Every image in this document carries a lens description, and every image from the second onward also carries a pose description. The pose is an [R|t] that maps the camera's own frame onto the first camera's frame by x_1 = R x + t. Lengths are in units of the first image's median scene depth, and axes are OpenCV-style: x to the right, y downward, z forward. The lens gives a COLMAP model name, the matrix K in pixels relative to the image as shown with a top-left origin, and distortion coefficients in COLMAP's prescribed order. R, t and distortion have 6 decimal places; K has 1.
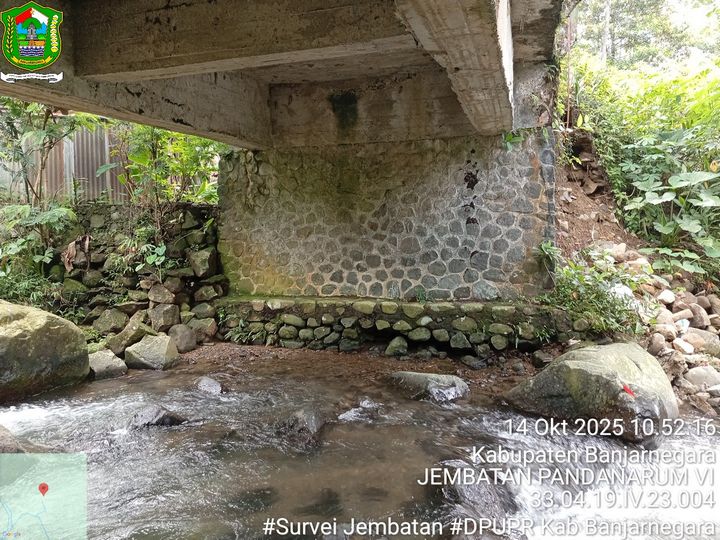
lens RADIAL K [[540.2, 0, 355.0], [0, 540.2, 274.0], [0, 0, 1]] dist [0.101538, -0.220990]
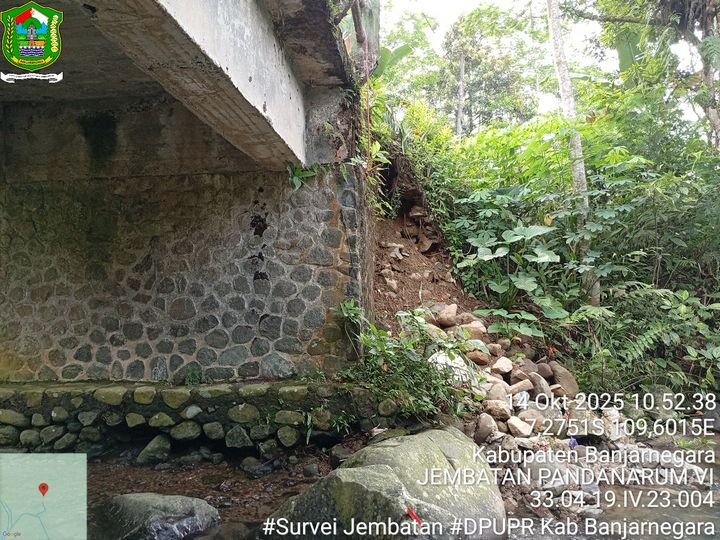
lens RADIAL K [[545.3, 0, 354.3], [0, 545.3, 274.8], [0, 0, 1]] dist [0.098434, -0.217107]
pose [[0.980079, -0.002076, 0.198598, 0.183409], [0.027272, 0.991880, -0.124220, 0.001727], [-0.196727, 0.127162, 0.972177, 0.199040]]
